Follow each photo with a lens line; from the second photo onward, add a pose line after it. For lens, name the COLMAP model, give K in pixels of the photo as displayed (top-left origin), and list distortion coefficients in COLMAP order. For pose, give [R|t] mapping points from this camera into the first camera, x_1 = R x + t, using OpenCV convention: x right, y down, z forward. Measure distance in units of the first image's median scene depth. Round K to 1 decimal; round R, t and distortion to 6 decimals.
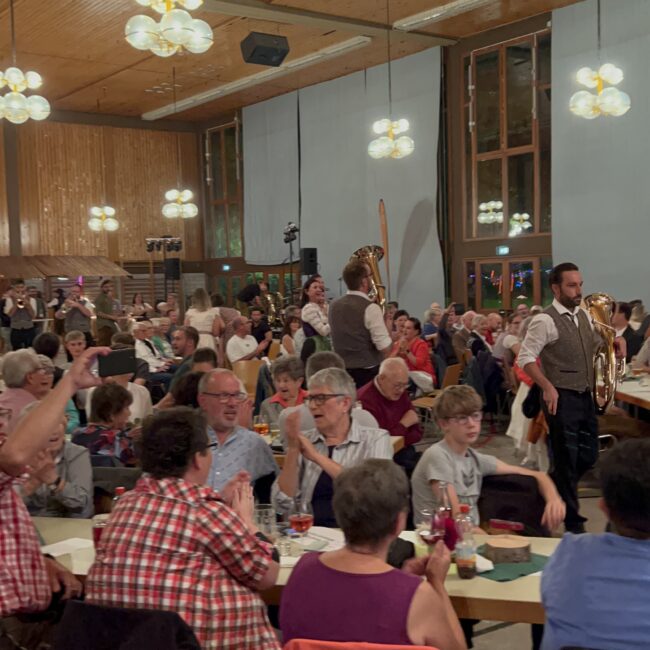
lens RADIAL K [[989.3, 0, 339.9], [0, 989.3, 334.1], [0, 0, 1]] dist [0.070659, 0.000000]
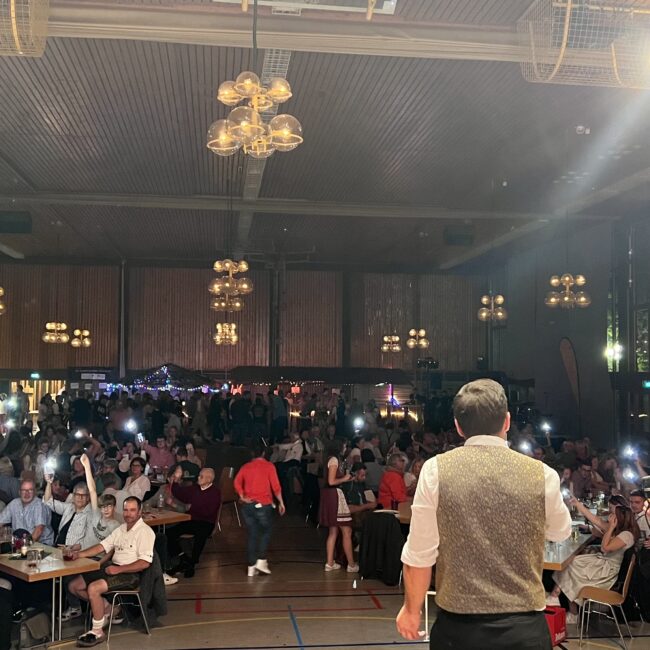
lens RADIAL K [[868.7, 0, 328.2], [0, 868.7, 320.3], [0, 0, 1]] dist [0.052354, 0.000000]
pose [[0.879052, 0.005126, -0.476698, 0.243808], [-0.055510, 0.994241, -0.091672, -0.029466], [0.473482, 0.107046, 0.874274, -0.106083]]
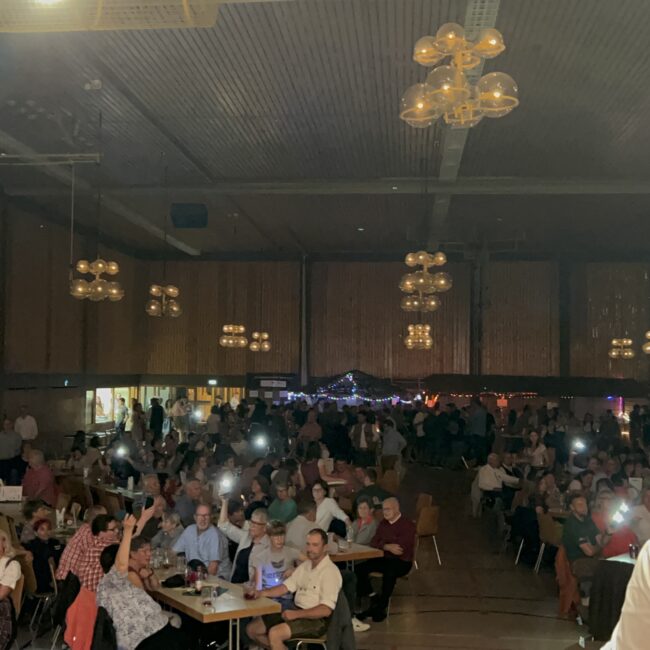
lens RADIAL K [[989.3, 0, 305.4], [0, 989.3, 330.6], [0, 0, 1]] dist [0.070659, 0.000000]
pose [[0.746815, 0.007345, -0.664991, 0.235021], [-0.068506, 0.995469, -0.065940, -0.032198], [0.661493, 0.094801, 0.743935, -0.095972]]
